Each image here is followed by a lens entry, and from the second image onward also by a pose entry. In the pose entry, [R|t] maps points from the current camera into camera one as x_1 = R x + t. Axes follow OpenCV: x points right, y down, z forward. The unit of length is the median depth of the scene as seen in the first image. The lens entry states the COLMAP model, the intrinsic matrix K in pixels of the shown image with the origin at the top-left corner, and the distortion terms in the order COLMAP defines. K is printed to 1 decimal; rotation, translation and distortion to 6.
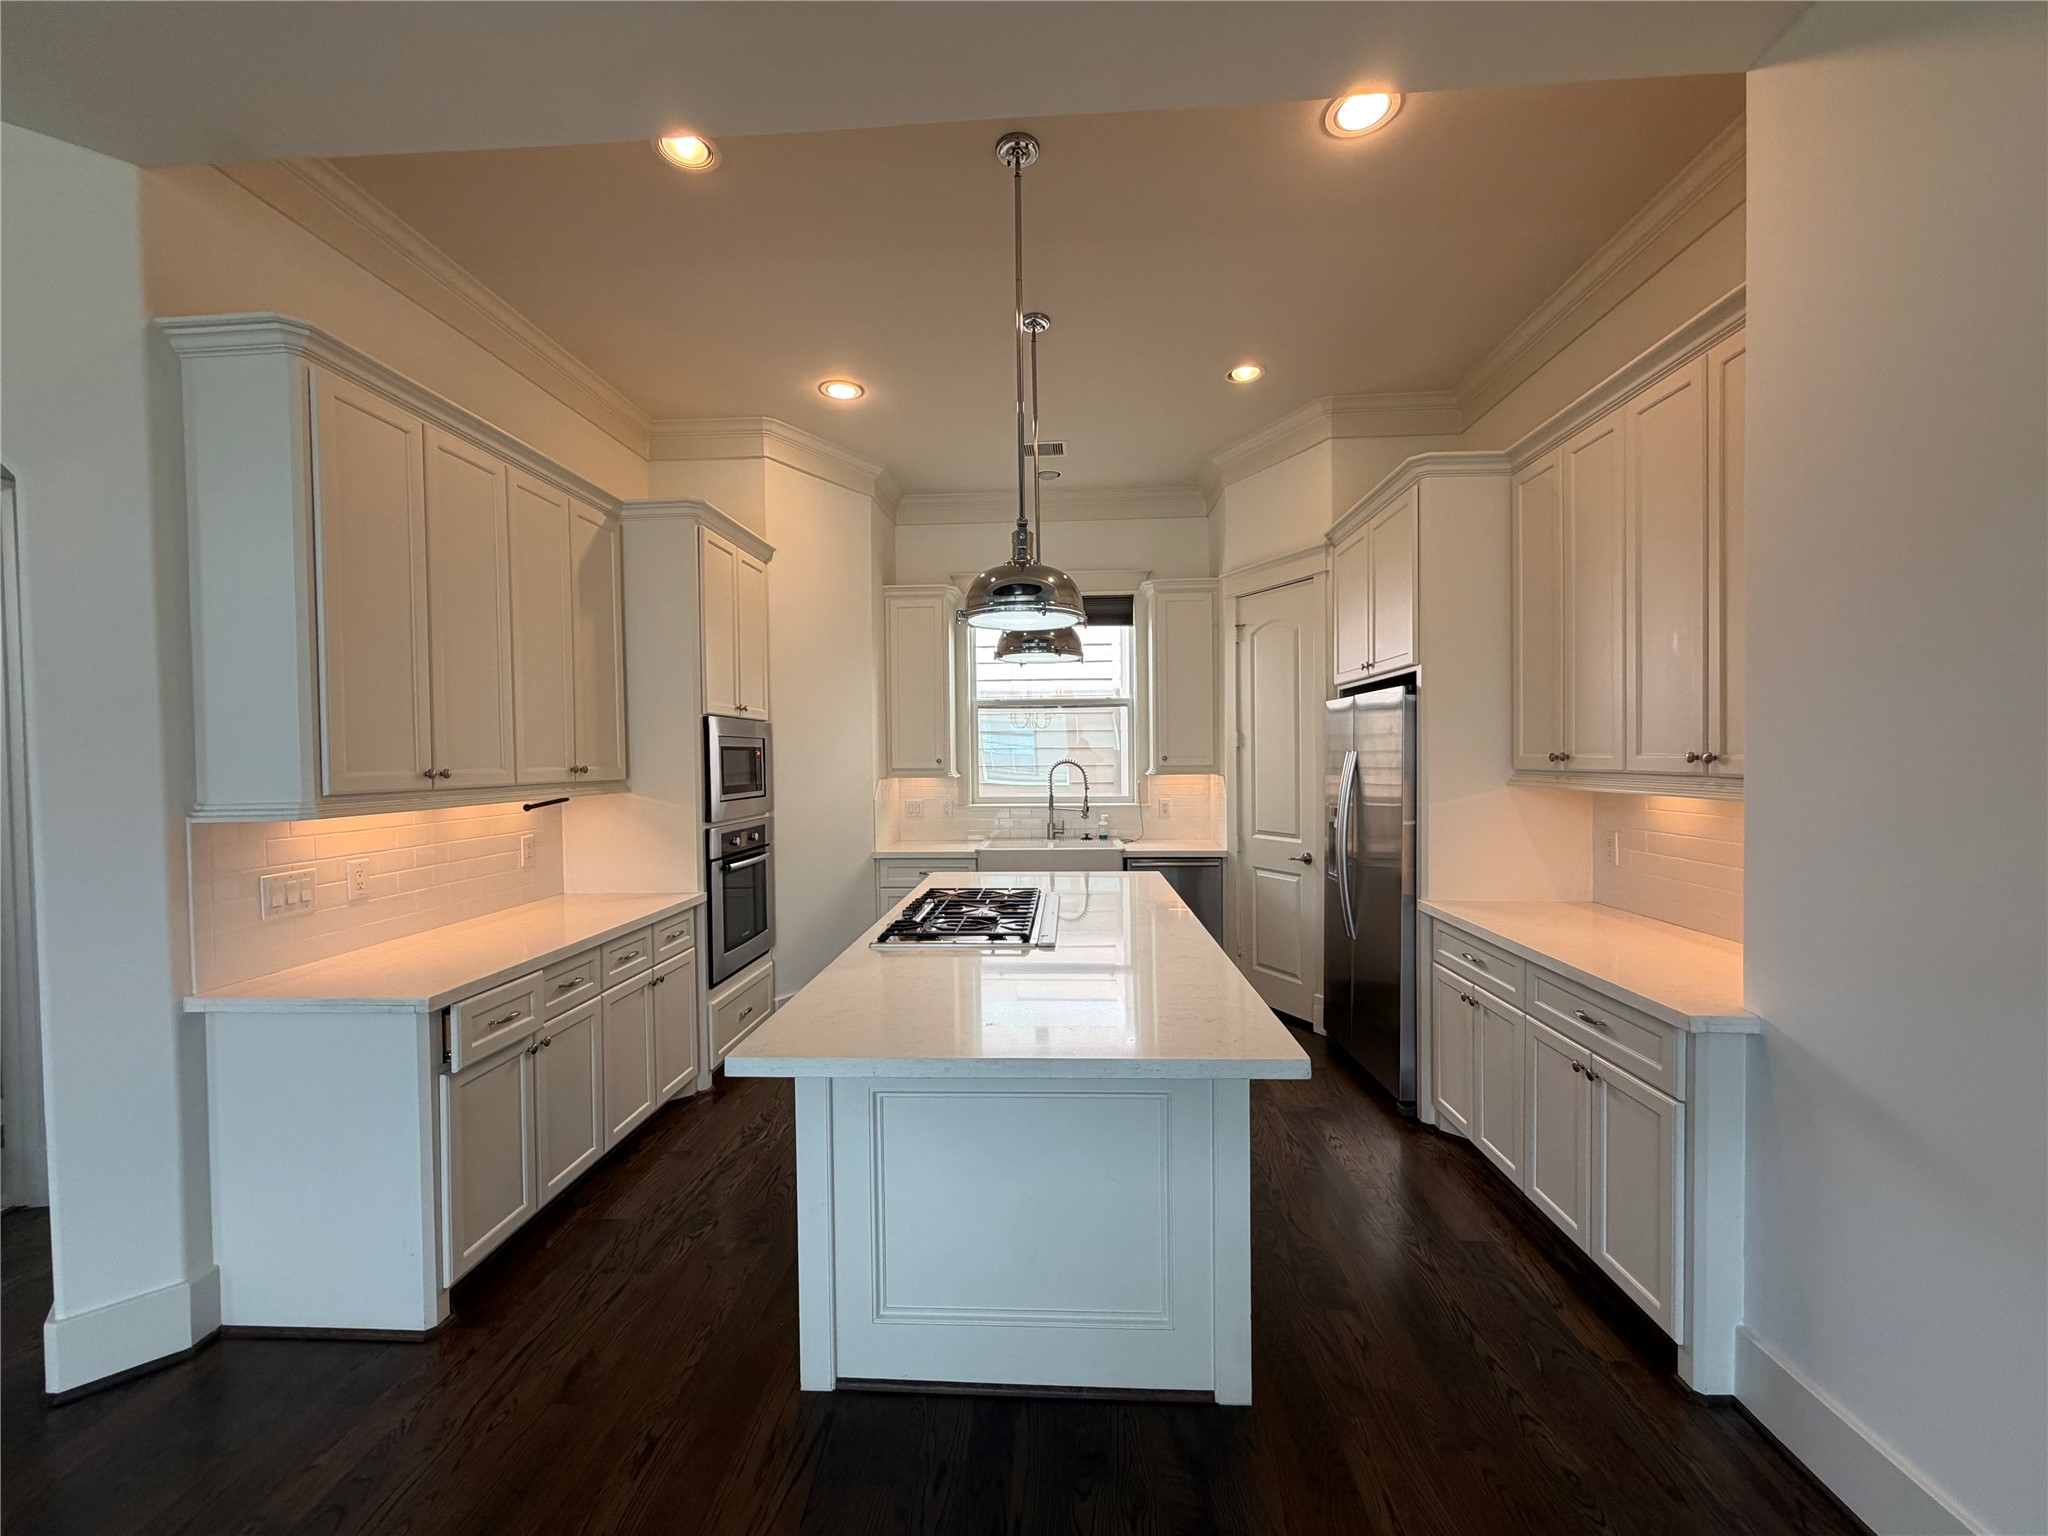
lens RADIAL K [[819.7, 0, 1026.1], [0, 819.7, 768.0], [0, 0, 1]] dist [-0.001283, -0.000049]
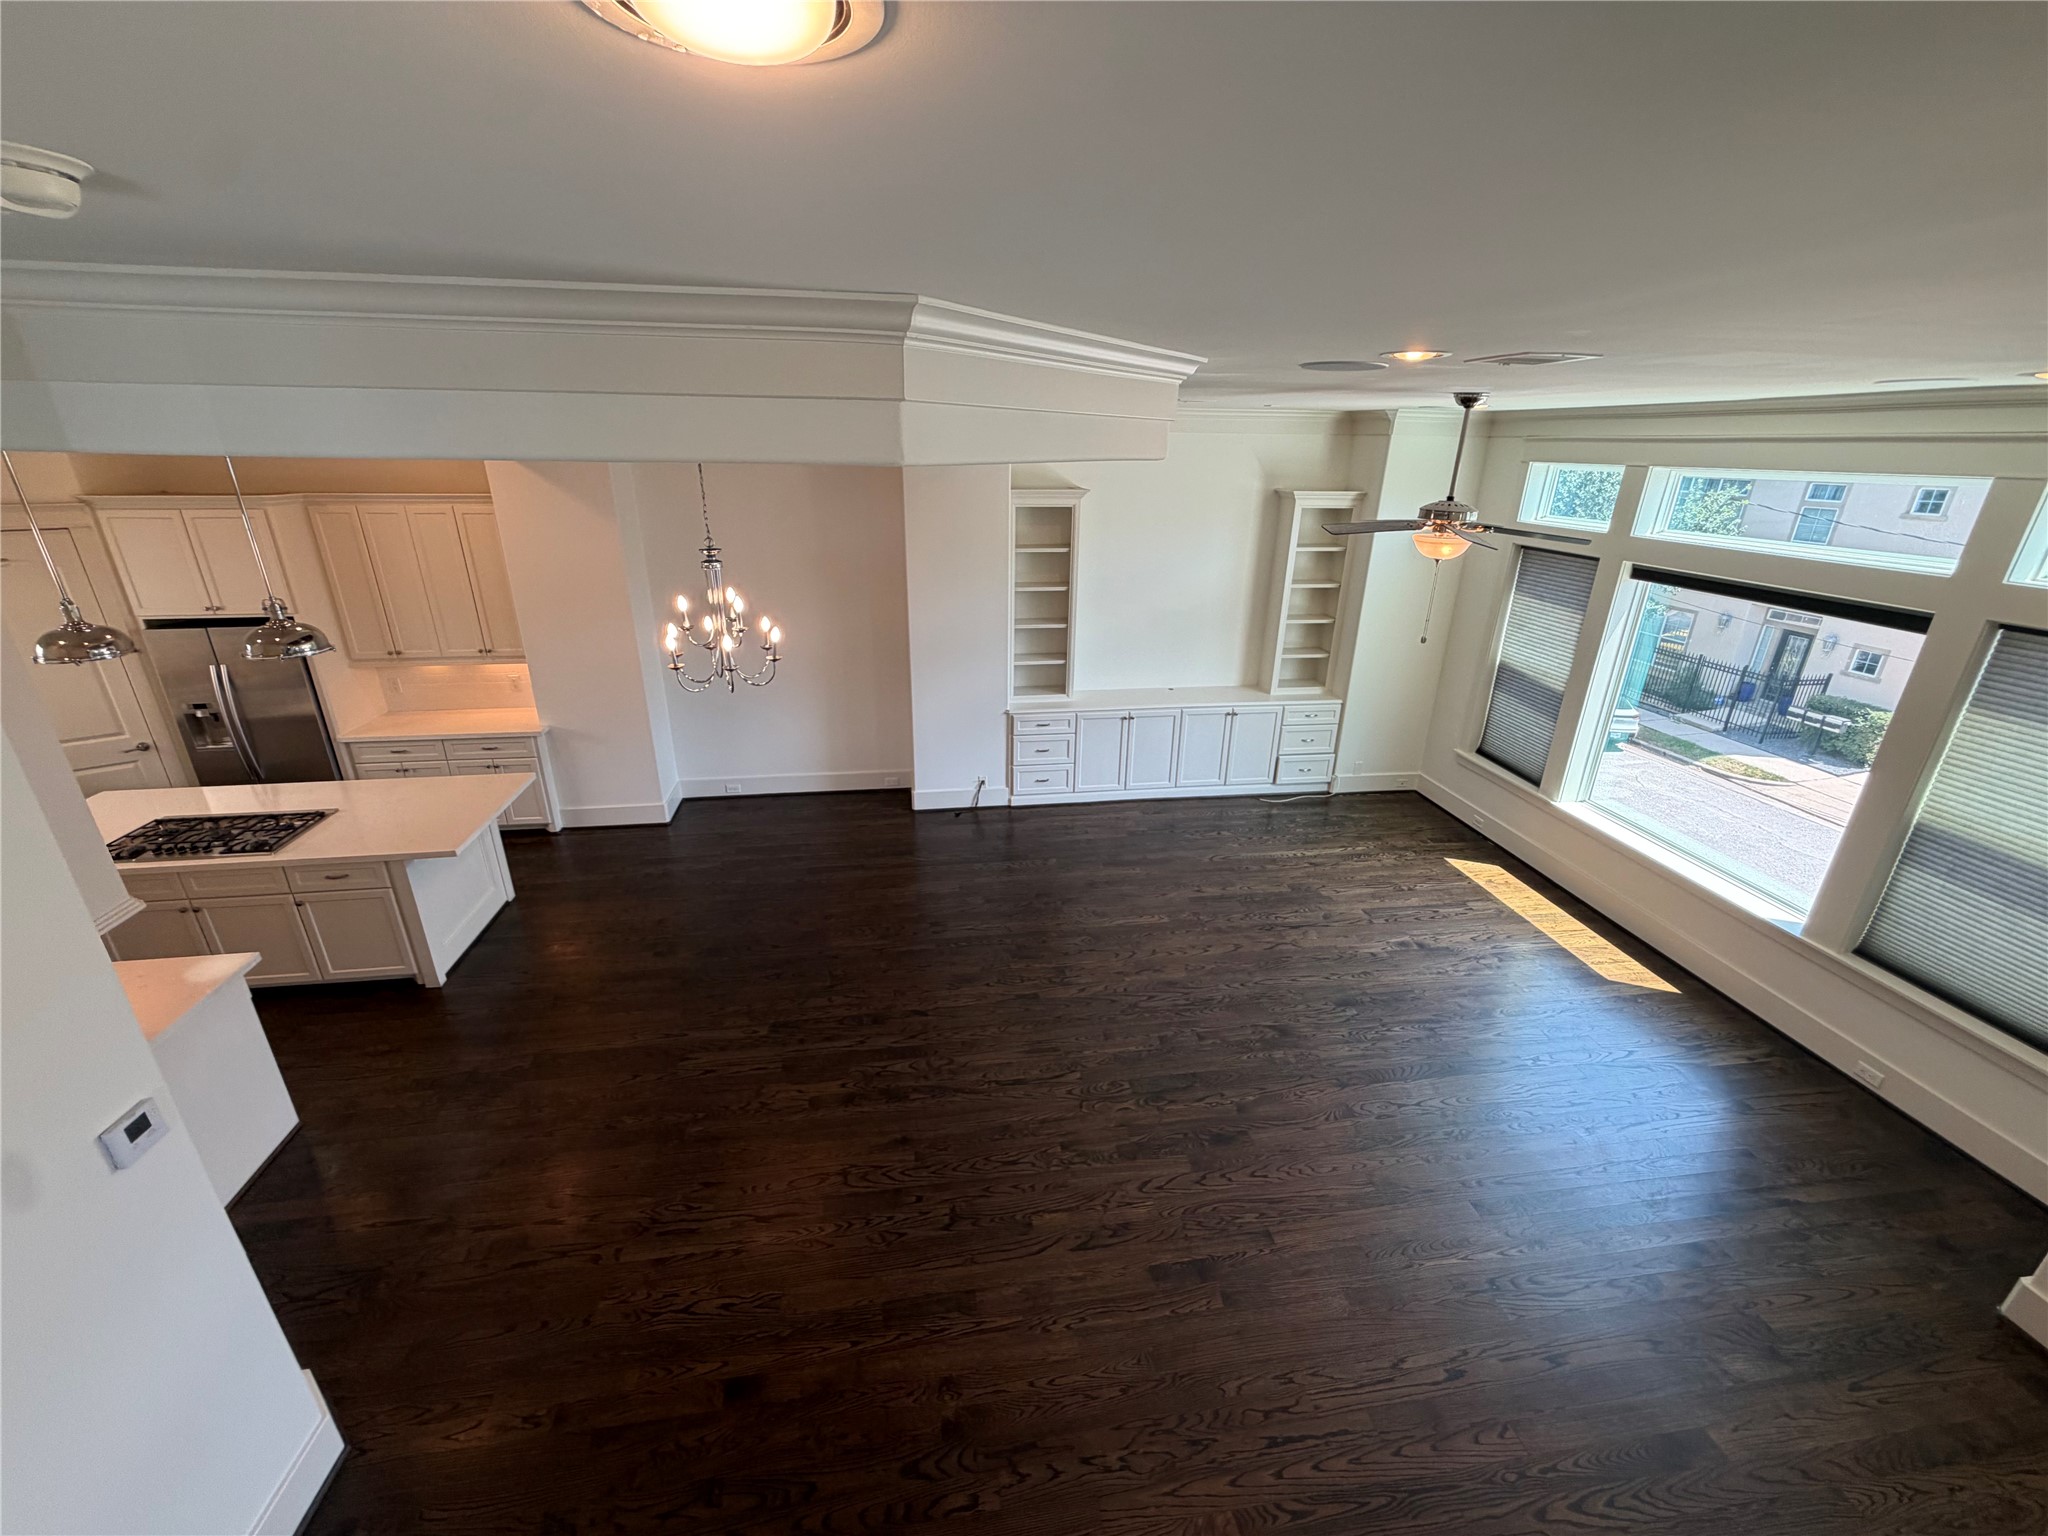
lens RADIAL K [[819.7, 0, 1018.6], [0, 819.7, 765.9], [0, 0, 1]] dist [-0.001283, -0.000049]
pose [[-0.197454, -0.345736, 0.917322, -1.067736], [0.011398, 0.934871, 0.354804, -0.290198], [-0.980246, 0.080513, -0.180653, -0.134104]]
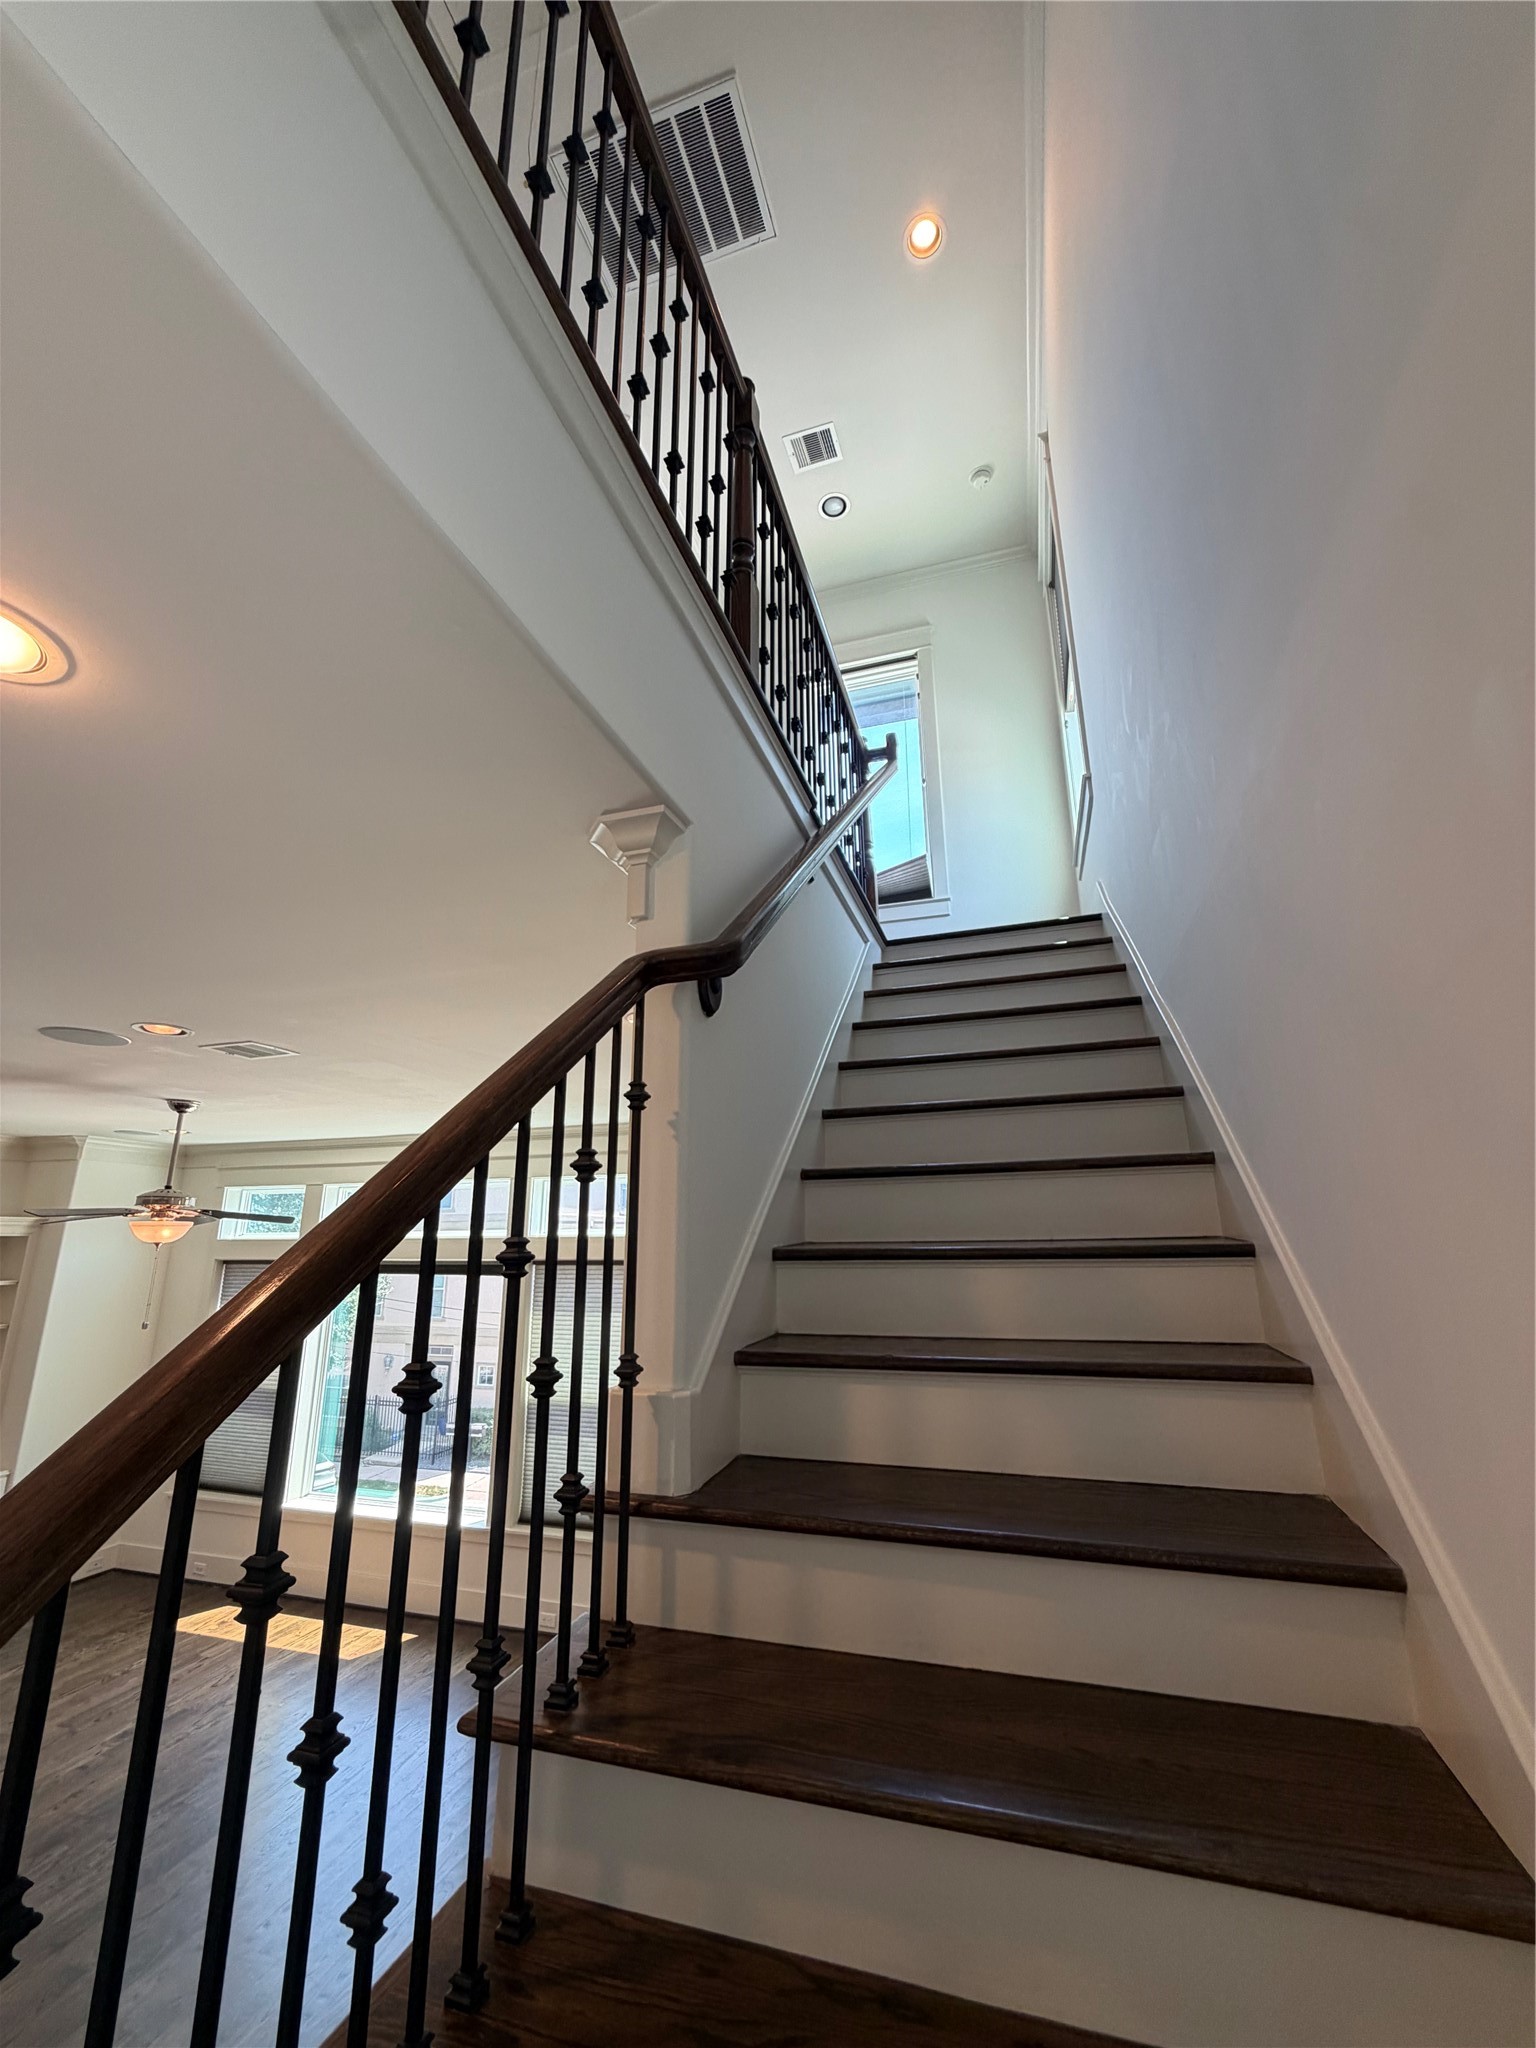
lens RADIAL K [[819.7, 0, 777.3], [0, 819.7, 1015.5], [0, 0, 1]] dist [-0.001283, -0.000049]
pose [[-0.969940, 0.089243, 0.226390, -1.188446], [0.032893, 0.969868, -0.241399, -0.183774], [-0.241112, -0.226696, -0.943649, 0.013095]]
